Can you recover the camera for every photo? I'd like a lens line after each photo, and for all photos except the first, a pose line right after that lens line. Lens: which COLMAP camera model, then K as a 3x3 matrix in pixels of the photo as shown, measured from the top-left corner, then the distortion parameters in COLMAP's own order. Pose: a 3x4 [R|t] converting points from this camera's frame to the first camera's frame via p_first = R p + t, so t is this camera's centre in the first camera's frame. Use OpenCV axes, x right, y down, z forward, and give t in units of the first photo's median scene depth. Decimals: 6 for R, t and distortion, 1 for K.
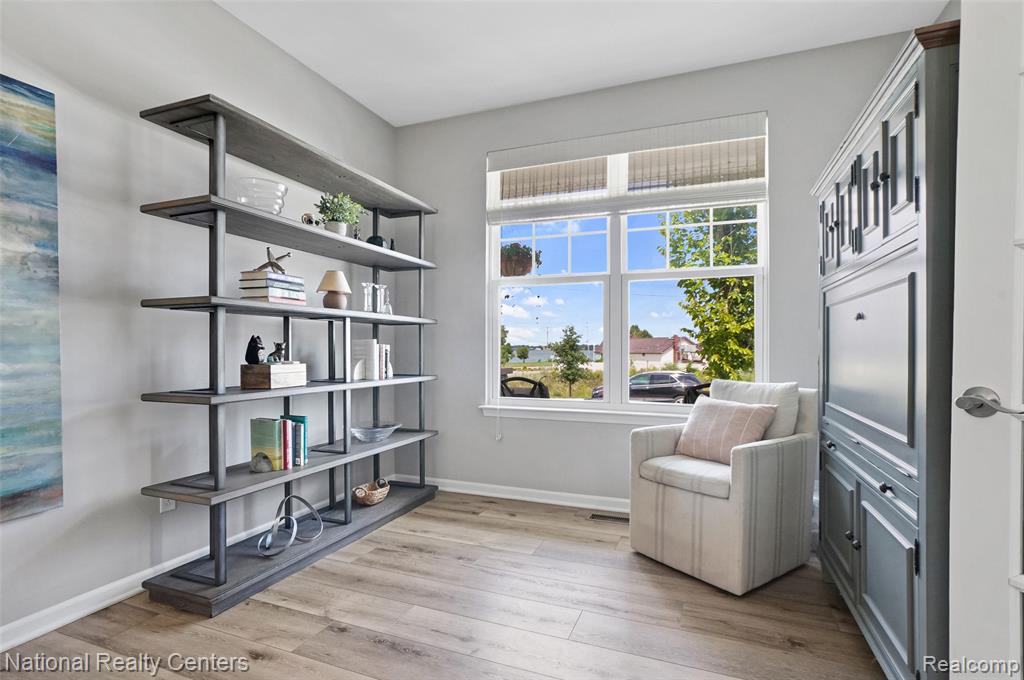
lens RADIAL K [[525.9, 0, 521.9], [0, 525.9, 351.7], [0, 0, 1]] dist [-0.012564, 0.012084]
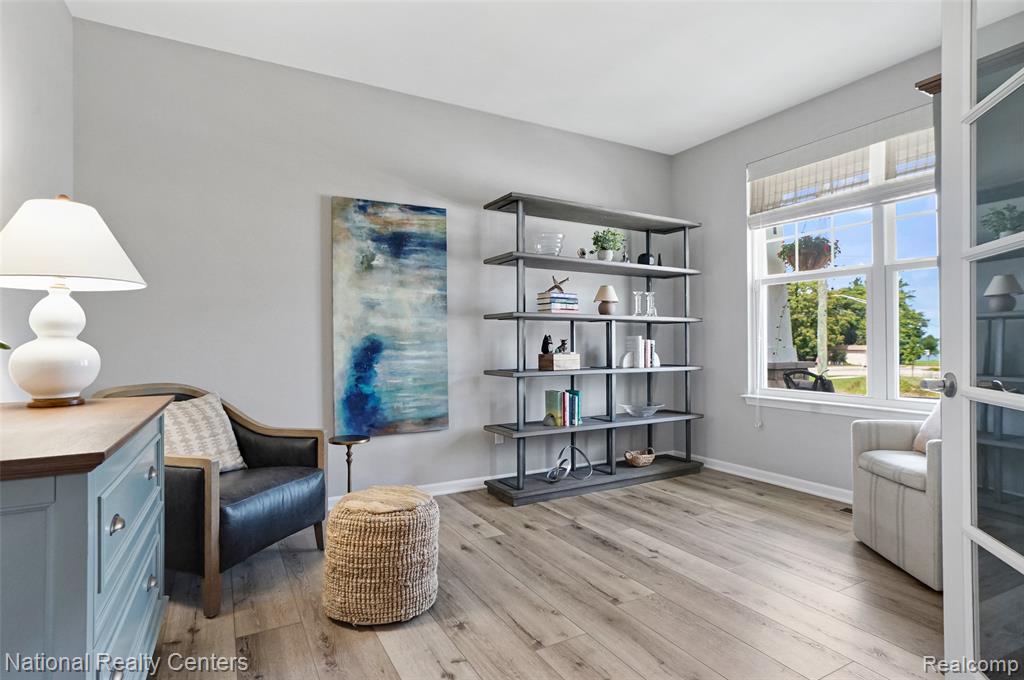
lens RADIAL K [[525.9, 0, 515.5], [0, 525.9, 340.3], [0, 0, 1]] dist [-0.012564, 0.012084]
pose [[0.789572, -0.006570, -0.613622, 0.331208], [-0.000214, 0.999940, -0.010981, 0.001316], [0.613657, 0.008802, 0.789523, -0.236540]]
